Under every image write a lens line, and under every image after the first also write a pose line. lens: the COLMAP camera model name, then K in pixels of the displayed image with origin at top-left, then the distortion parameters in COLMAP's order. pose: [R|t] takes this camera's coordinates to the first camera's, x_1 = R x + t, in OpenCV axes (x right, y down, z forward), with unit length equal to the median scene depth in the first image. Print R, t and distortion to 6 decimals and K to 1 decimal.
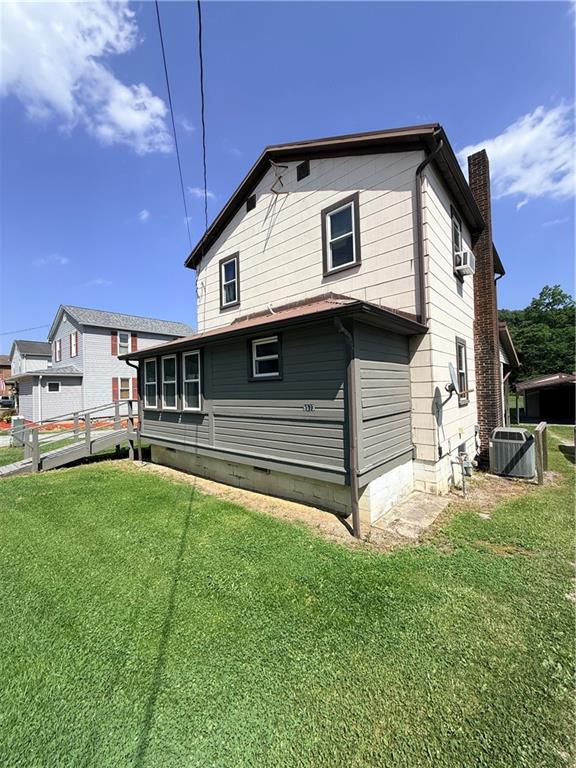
lens RADIAL K [[305.6, 0, 284.8], [0, 305.6, 384.1], [0, 0, 1]] dist [-0.000119, -0.000139]
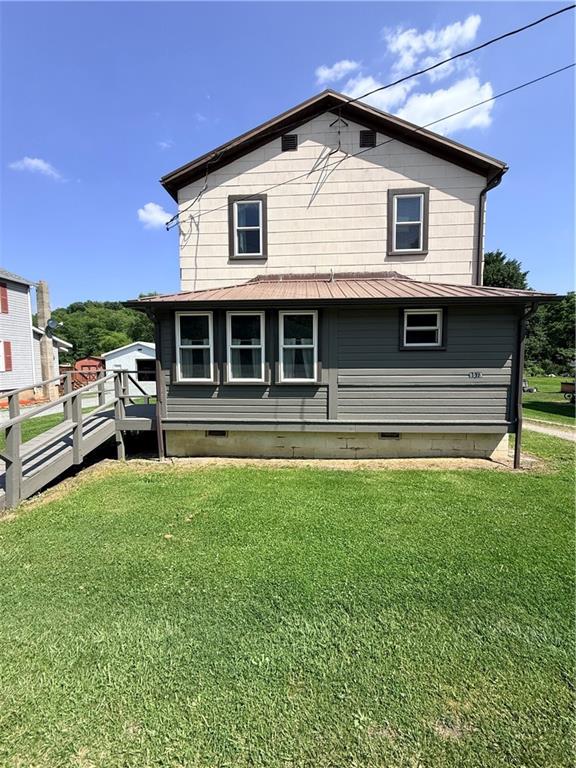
lens RADIAL K [[305.6, 0, 286.6], [0, 305.6, 385.3], [0, 0, 1]] dist [-0.000119, -0.000139]
pose [[0.791330, -0.023686, 0.610930, -0.830173], [-0.027437, 0.996867, 0.074187, 0.033528], [-0.610773, -0.075469, 0.788201, 0.344066]]
